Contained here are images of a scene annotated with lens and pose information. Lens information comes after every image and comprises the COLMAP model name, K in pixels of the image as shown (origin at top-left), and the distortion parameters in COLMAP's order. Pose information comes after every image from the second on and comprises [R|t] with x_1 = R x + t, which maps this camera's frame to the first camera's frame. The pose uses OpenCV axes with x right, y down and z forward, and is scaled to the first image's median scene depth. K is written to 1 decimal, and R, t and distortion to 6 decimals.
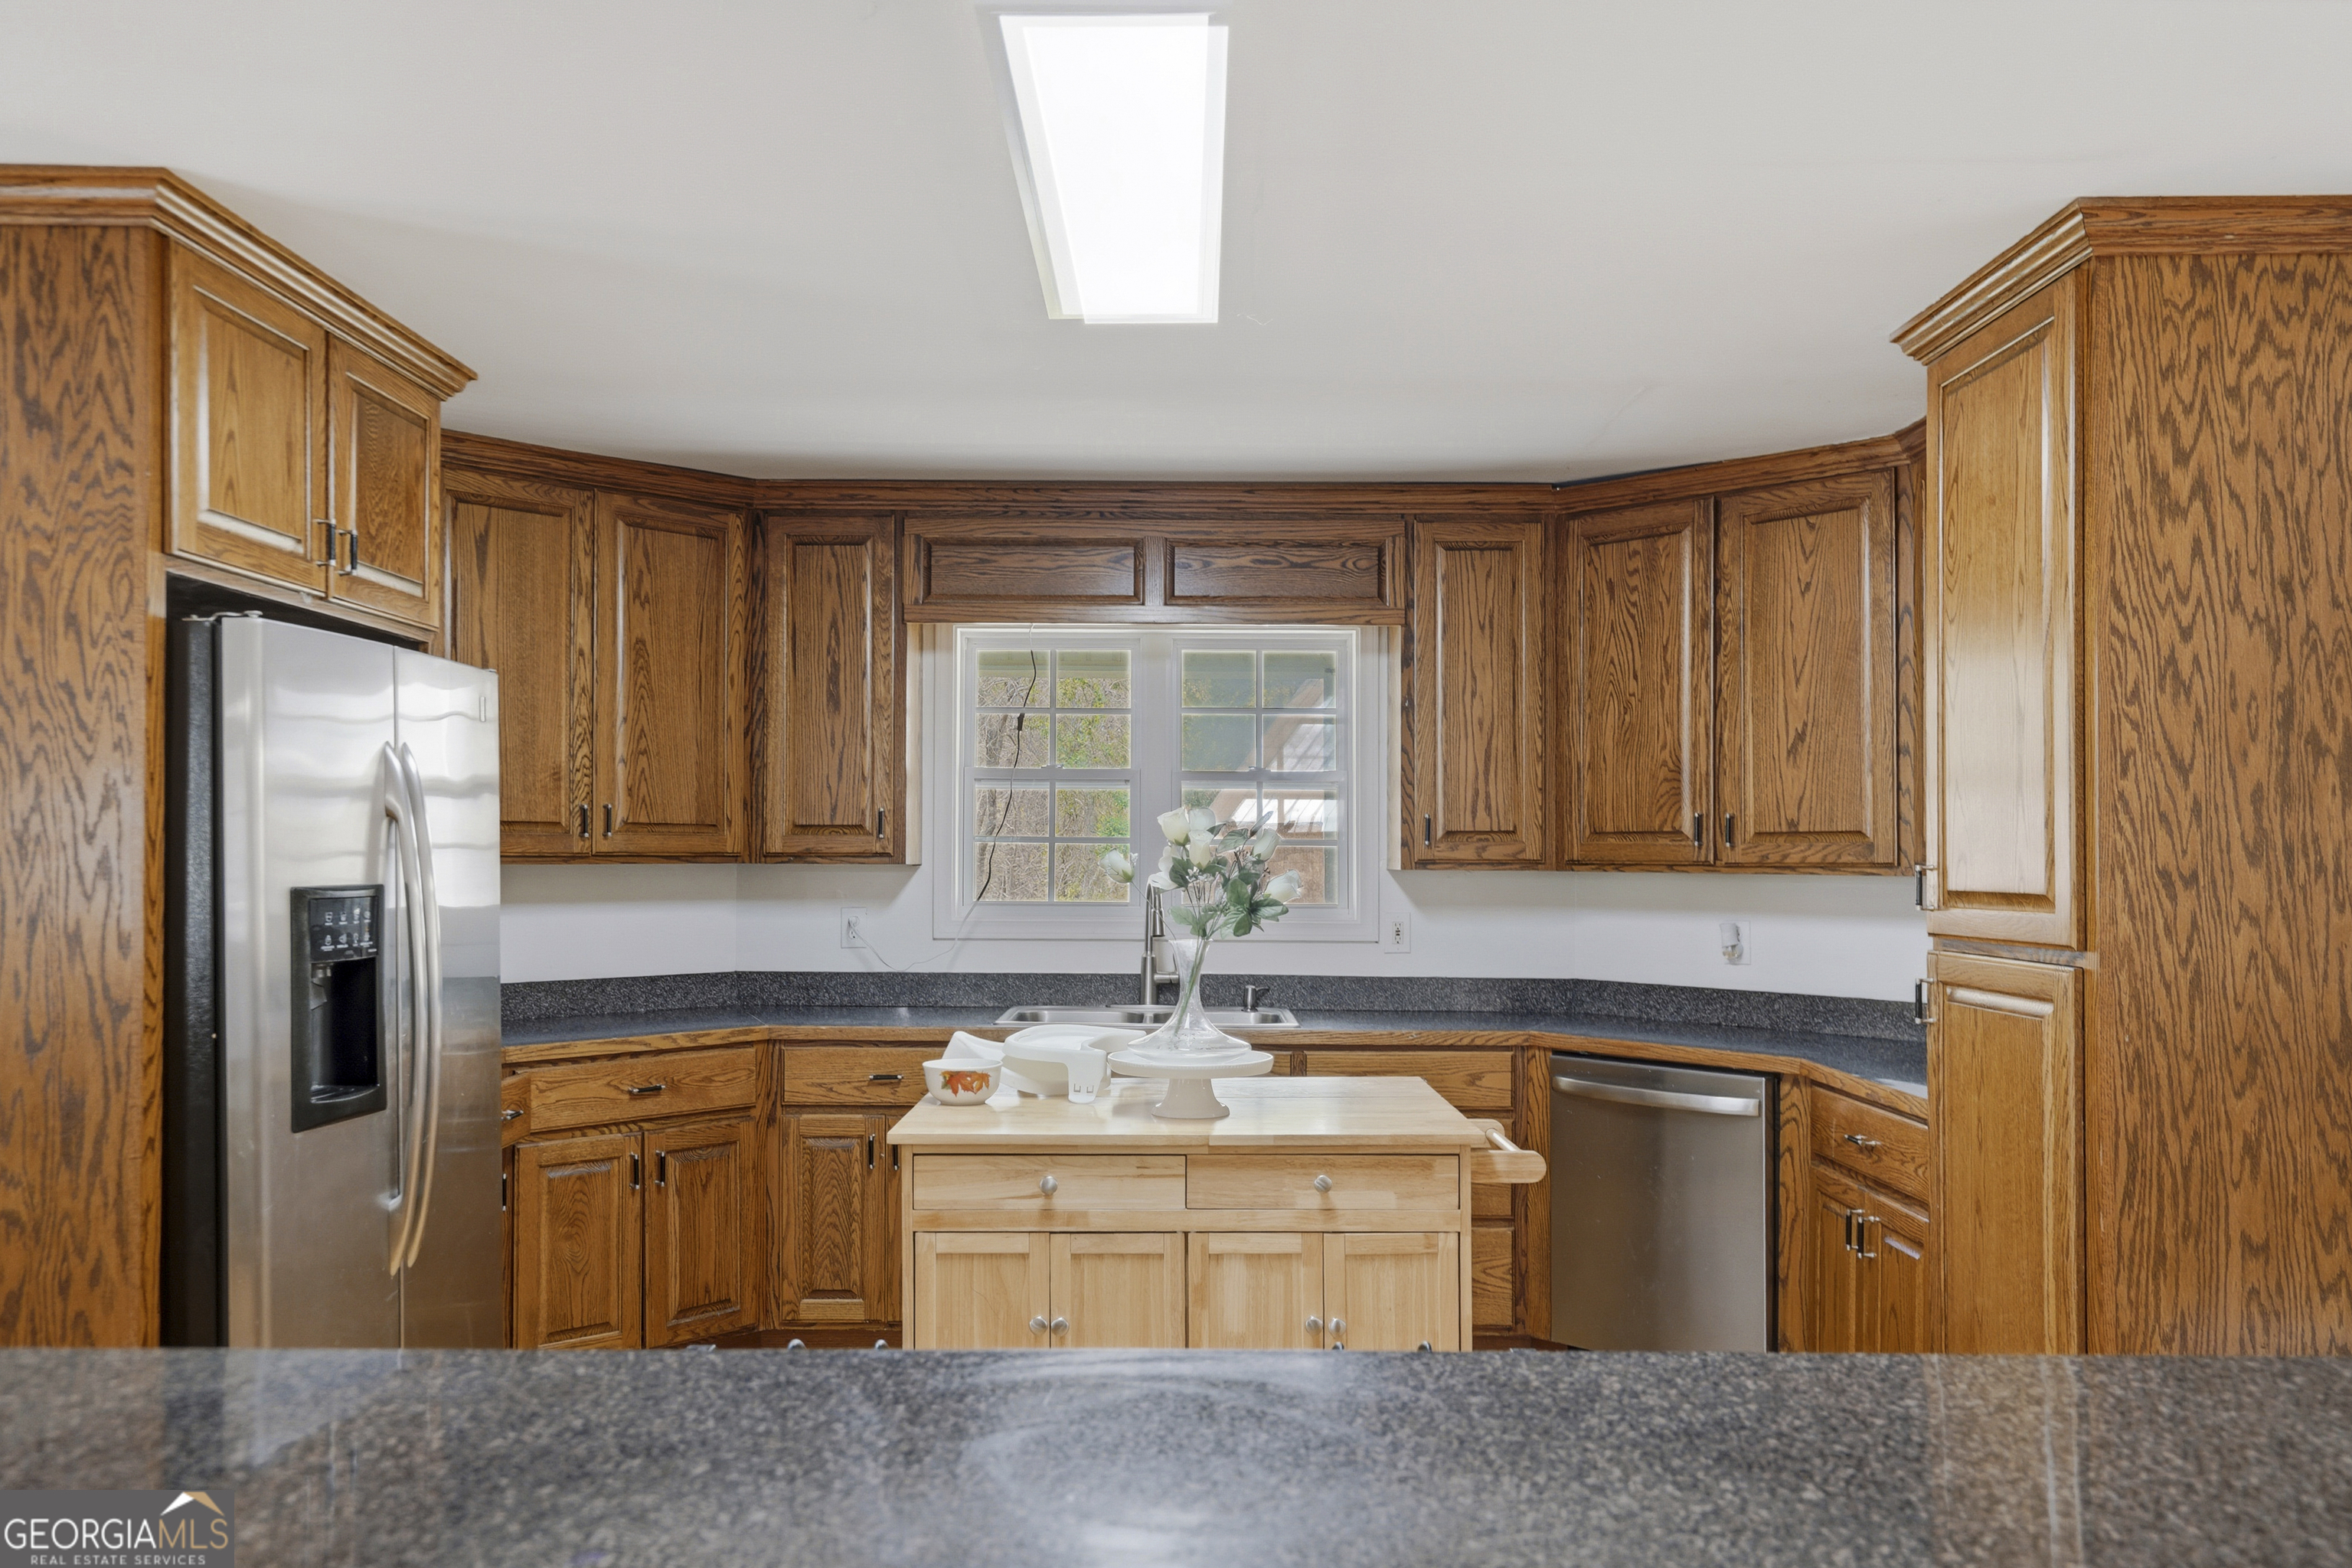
lens RADIAL K [[1726.0, 0, 1174.1], [0, 1726.0, 851.8], [0, 0, 1]] dist [0.009413, -0.000129]
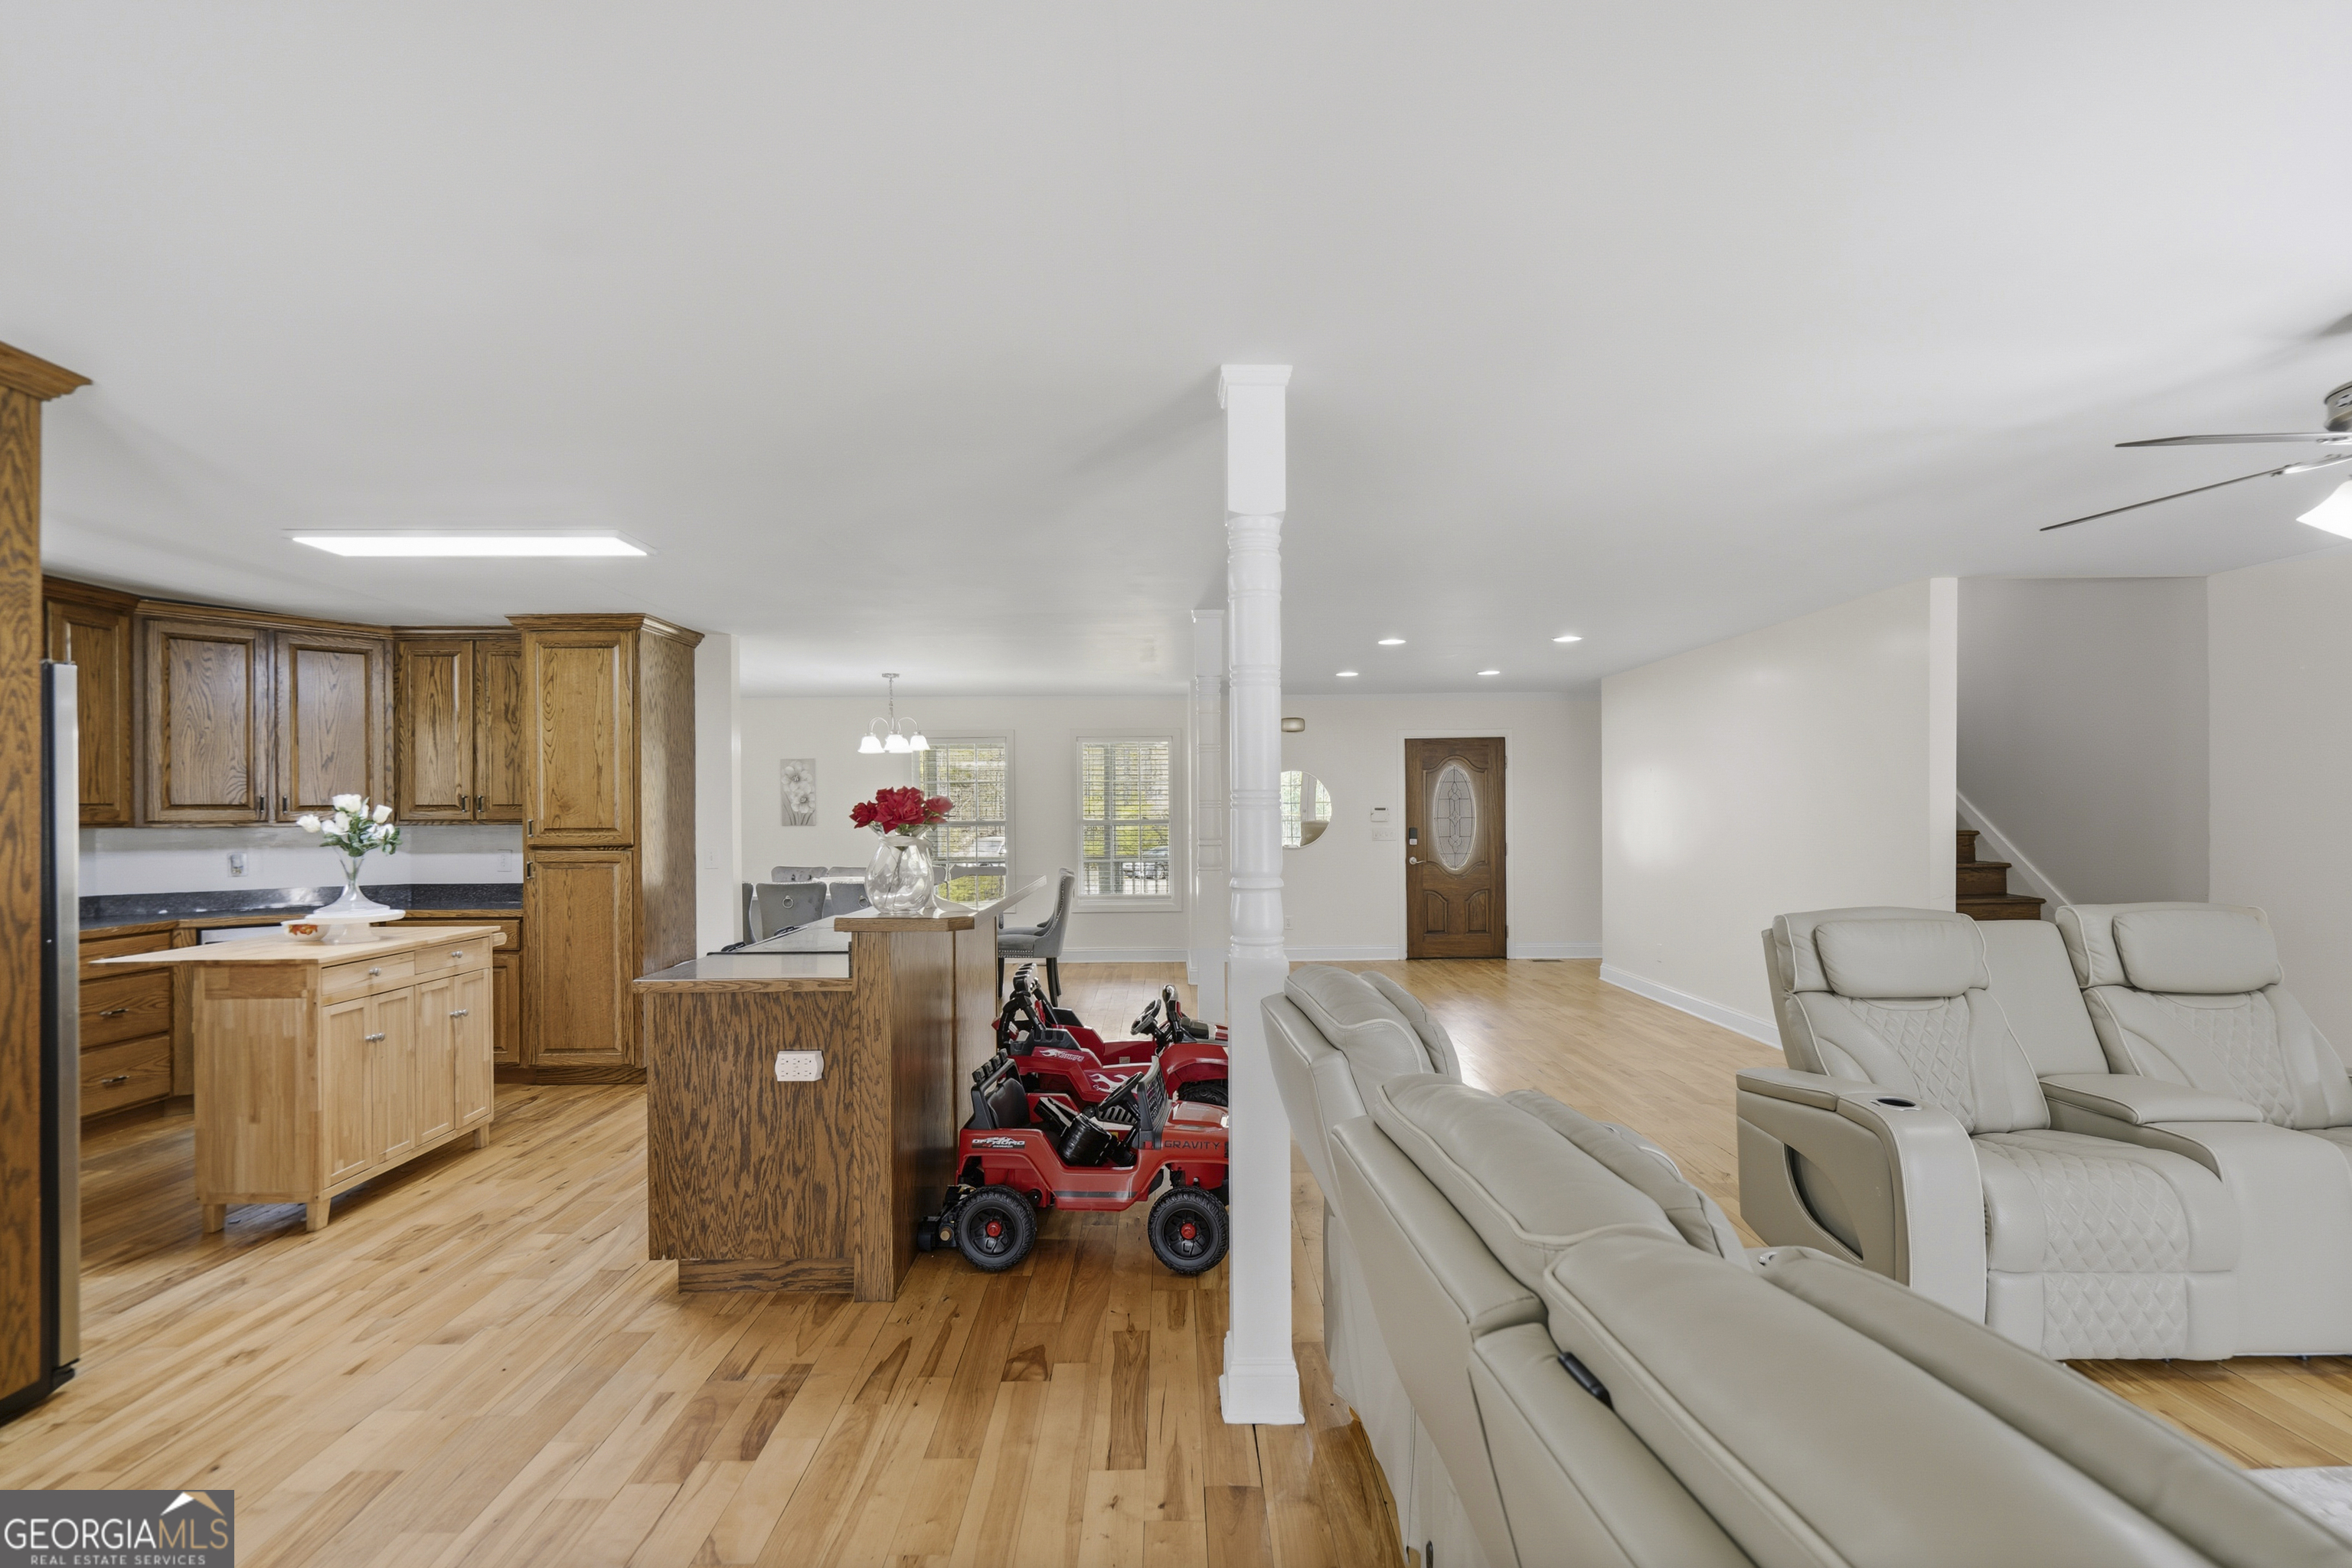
lens RADIAL K [[1081.4, 0, 1173.2], [0, 1081.4, 803.8], [0, 0, 1]] dist [-0.002178, -0.000070]
pose [[-0.023250, 0.005396, 0.999715, -0.947408], [0.004856, 0.999974, -0.005284, -0.002073], [-0.999718, 0.004732, -0.023276, 0.030527]]
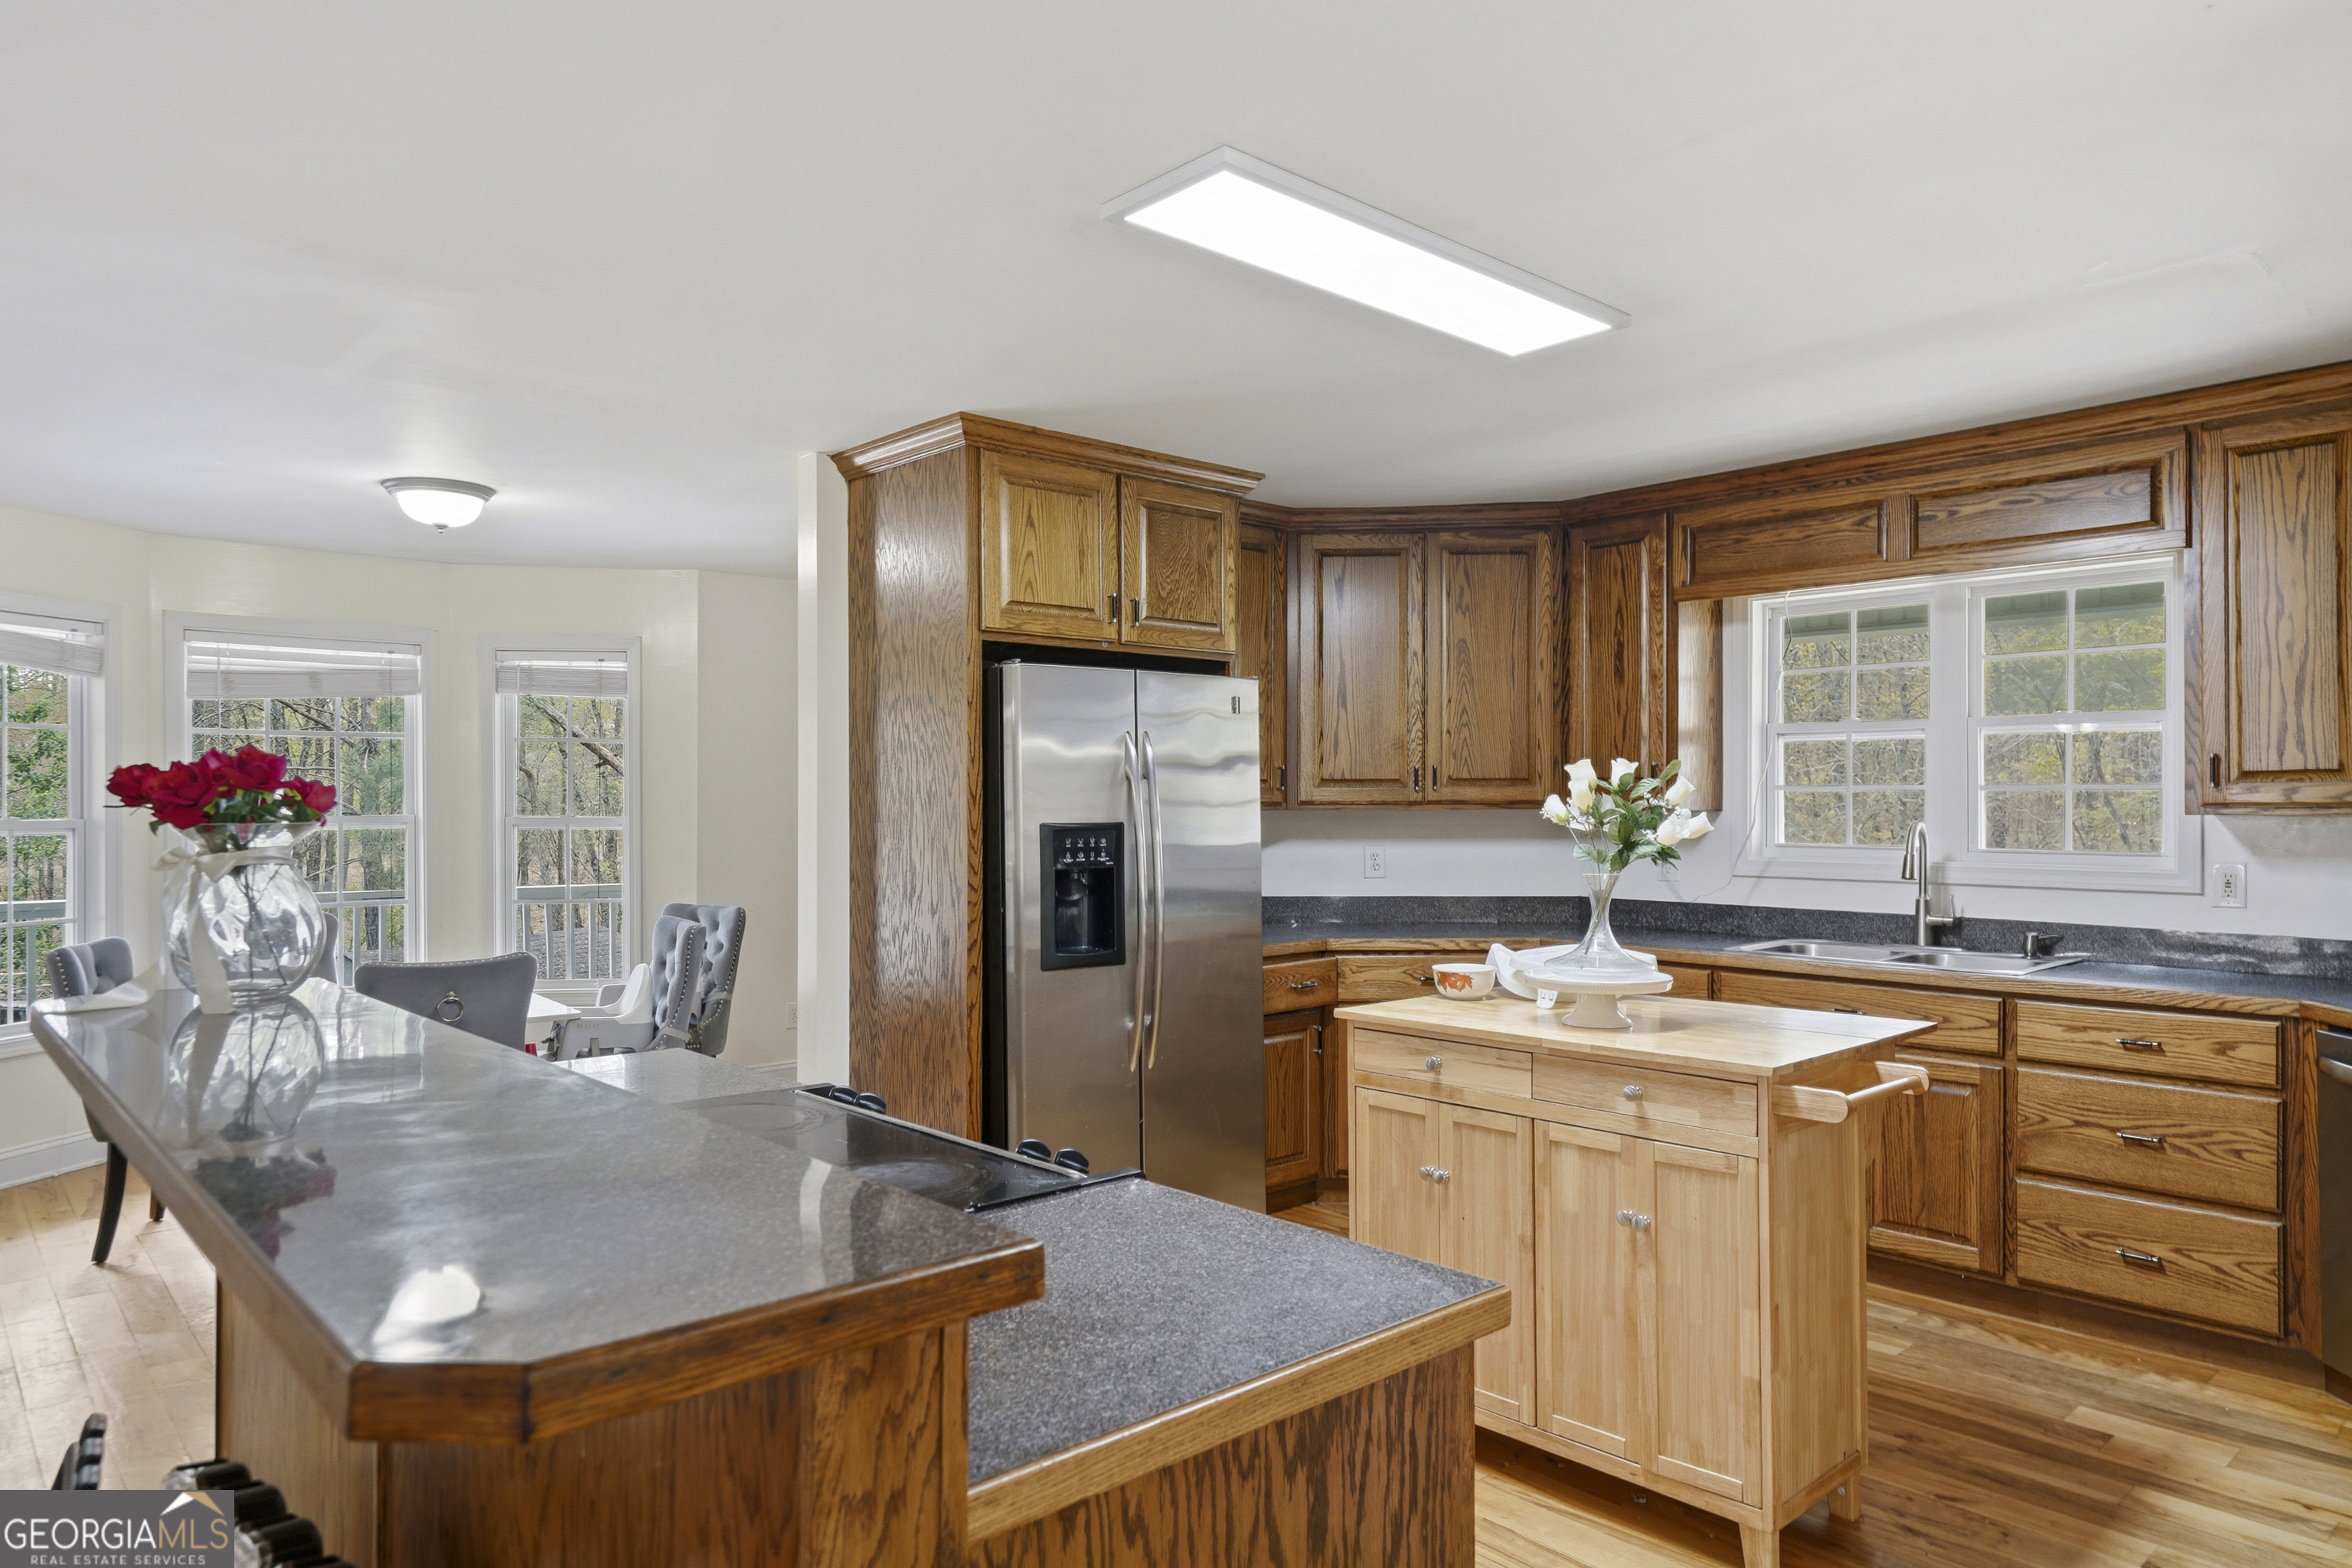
lens RADIAL K [[1436.7, 0, 1170.5], [0, 1436.7, 808.4], [0, 0, 1]] dist [0.004182, -0.002755]
pose [[0.678914, -0.003030, -0.734211, 0.374682], [0.005853, 0.999982, 0.001286, 0.003589], [0.734194, -0.005170, 0.678920, 0.100474]]
